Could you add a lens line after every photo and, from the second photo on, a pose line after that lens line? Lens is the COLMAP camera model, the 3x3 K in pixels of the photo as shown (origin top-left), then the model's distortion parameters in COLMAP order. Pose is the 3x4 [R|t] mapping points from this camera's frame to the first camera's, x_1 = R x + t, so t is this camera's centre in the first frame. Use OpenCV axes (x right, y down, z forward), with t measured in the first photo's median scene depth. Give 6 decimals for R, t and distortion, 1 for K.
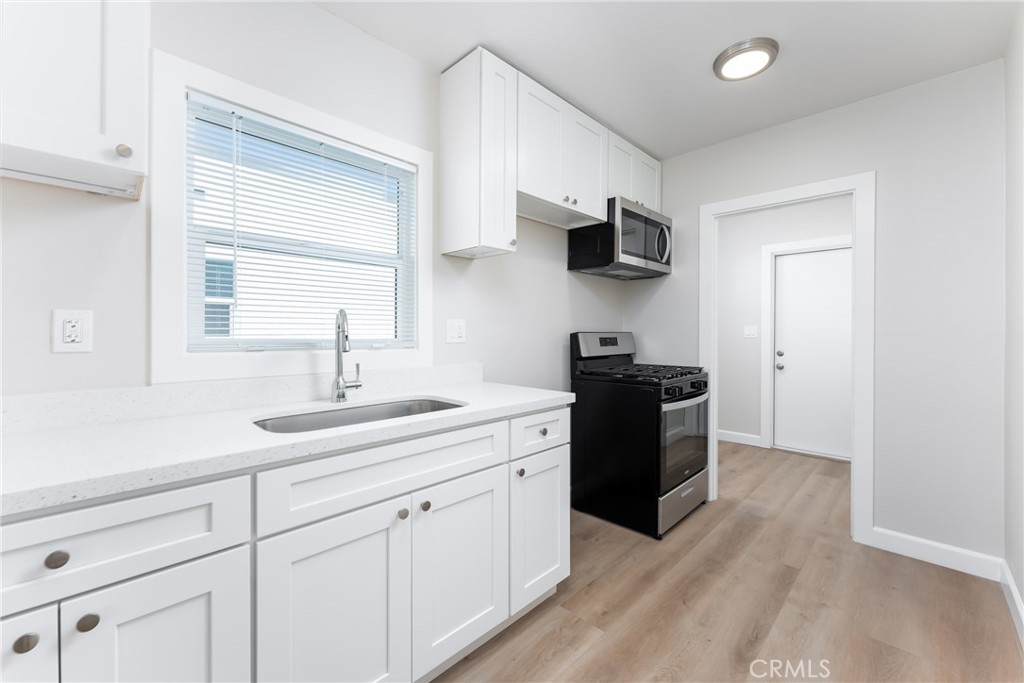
lens RADIAL K [[413.3, 0, 513.0], [0, 413.3, 342.2], [0, 0, 1]] dist [-0.000684, 0.000021]
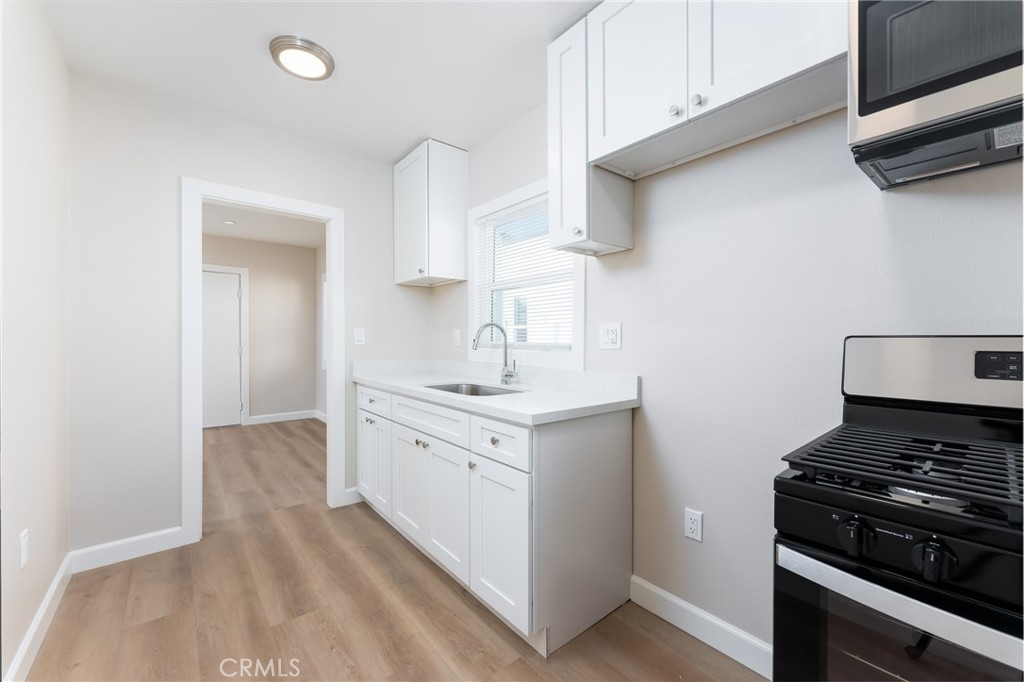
lens RADIAL K [[413.3, 0, 507.8], [0, 413.3, 346.6], [0, 0, 1]] dist [-0.000684, 0.000021]
pose [[-0.116097, 0.020084, -0.993035, 1.058926], [-0.022307, 0.999491, 0.022822, -0.025892], [0.992987, 0.024801, -0.115590, 1.177548]]
